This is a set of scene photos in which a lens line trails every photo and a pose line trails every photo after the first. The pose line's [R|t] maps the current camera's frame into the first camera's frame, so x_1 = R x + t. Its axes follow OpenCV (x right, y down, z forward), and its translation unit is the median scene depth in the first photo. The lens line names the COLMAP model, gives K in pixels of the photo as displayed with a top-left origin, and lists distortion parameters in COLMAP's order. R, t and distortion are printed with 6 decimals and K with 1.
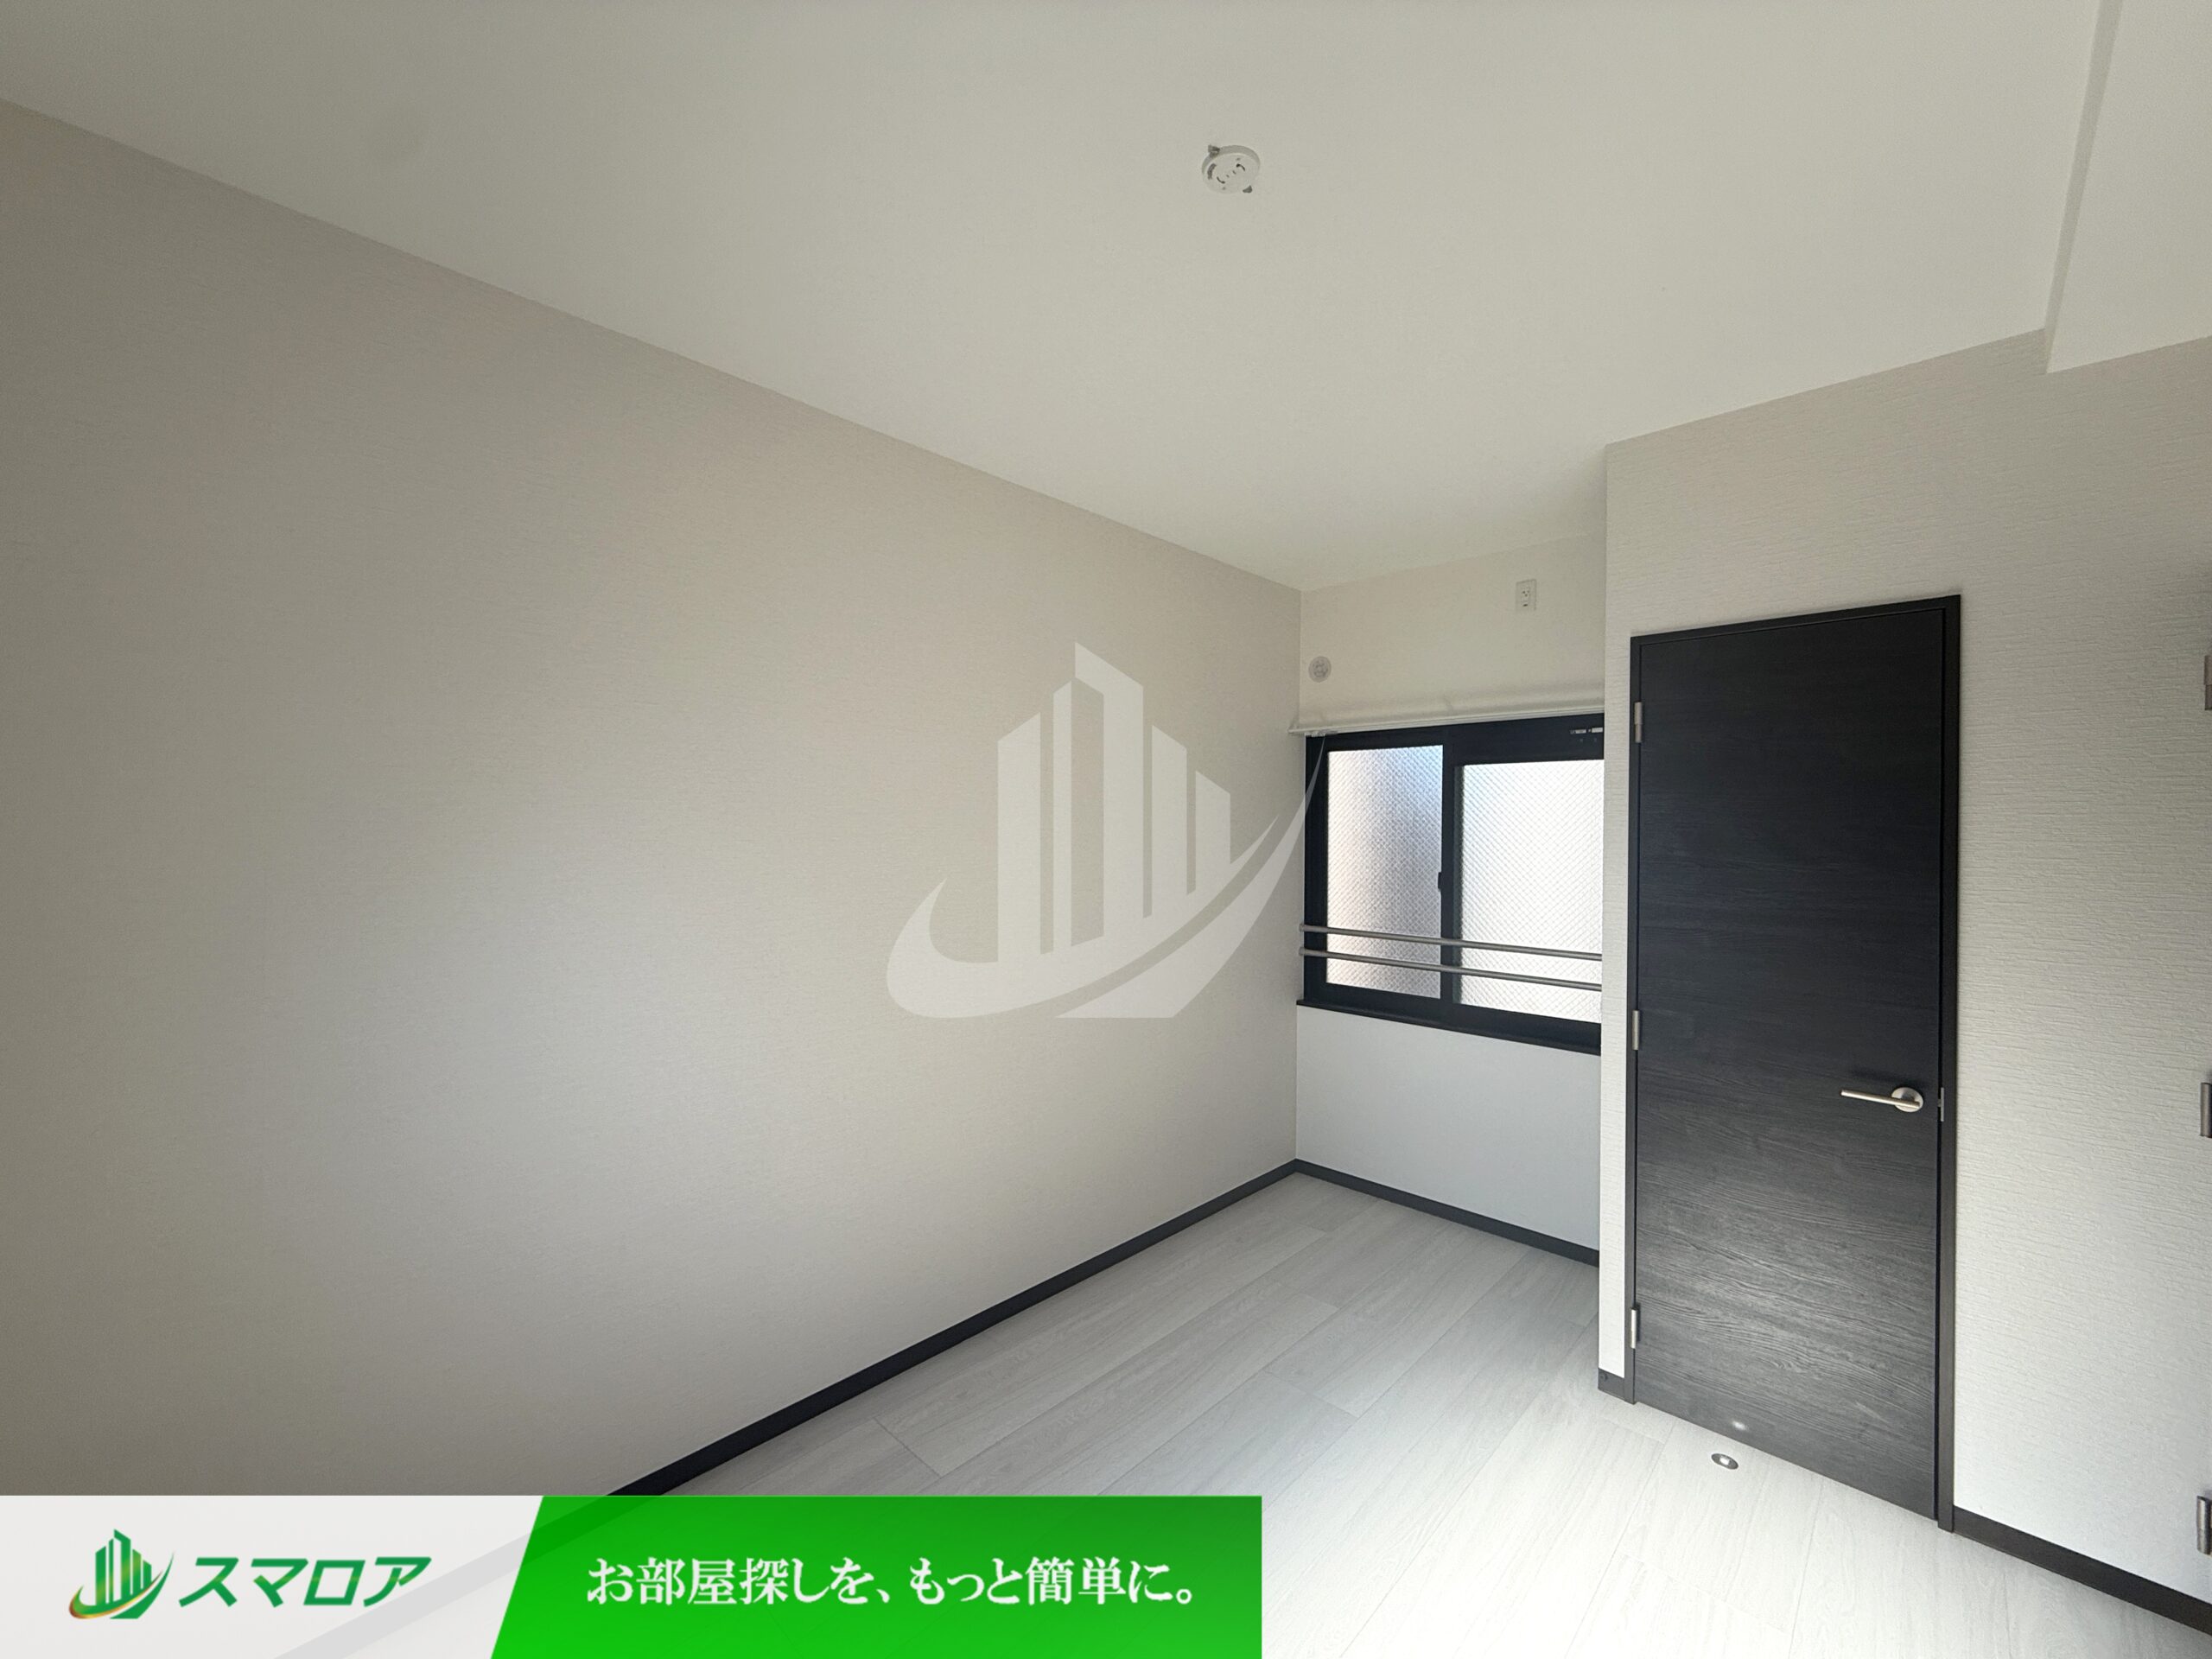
lens RADIAL K [[881.0, 0, 1096.6], [0, 881.0, 833.5], [0, 0, 1]] dist [-0.000155, 0.000545]
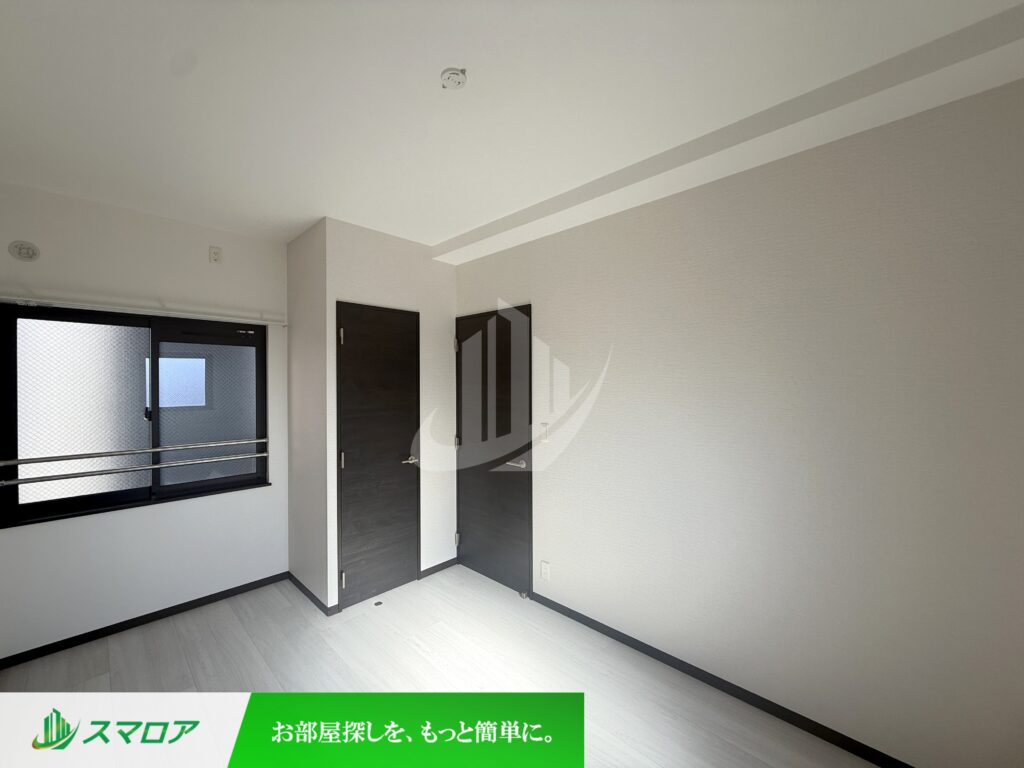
lens RADIAL K [[407.8, 0, 503.7], [0, 407.8, 383.2], [0, 0, 1]] dist [-0.000155, 0.000545]
pose [[0.005516, -0.014920, 0.999873, -0.421885], [0.006576, 0.999868, 0.014884, -0.007311], [-0.999963, 0.006493, 0.005613, 0.426464]]
